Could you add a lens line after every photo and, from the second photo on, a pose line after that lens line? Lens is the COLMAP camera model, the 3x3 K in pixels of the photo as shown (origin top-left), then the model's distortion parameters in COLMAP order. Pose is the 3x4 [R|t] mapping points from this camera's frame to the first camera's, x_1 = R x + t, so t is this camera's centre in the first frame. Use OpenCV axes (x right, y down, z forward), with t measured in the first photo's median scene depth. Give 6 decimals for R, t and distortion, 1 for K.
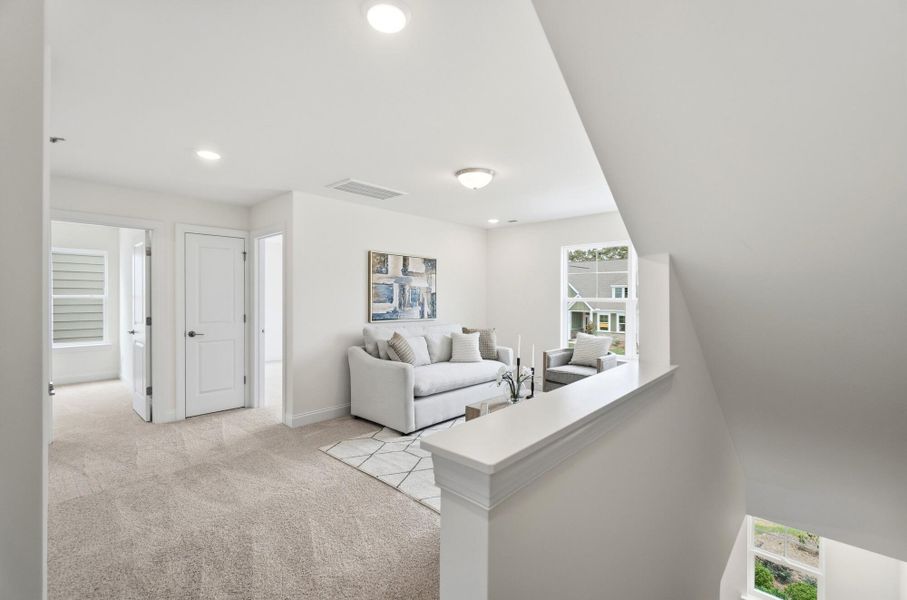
lens RADIAL K [[397.6, 0, 444.6], [0, 397.6, 296.5], [0, 0, 1]] dist [-0.003650, -0.000257]
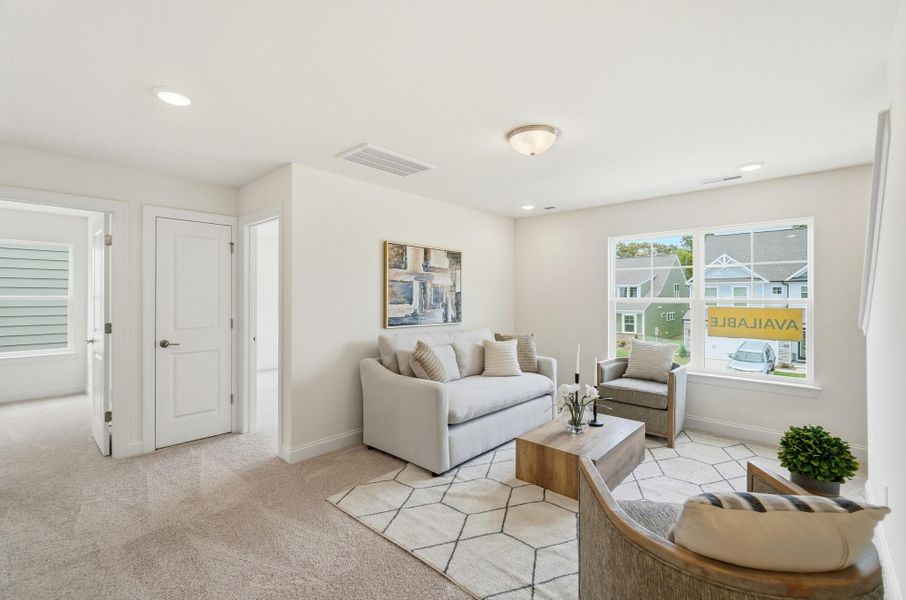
lens RADIAL K [[405.4, 0, 448.9], [0, 405.4, 293.0], [0, 0, 1]] dist [0.000793, 0.000387]
pose [[0.999945, -0.002030, 0.010320, -0.070608], [0.002119, 0.999961, -0.008549, 0.000132], [-0.010302, 0.008570, 0.999910, 0.173429]]
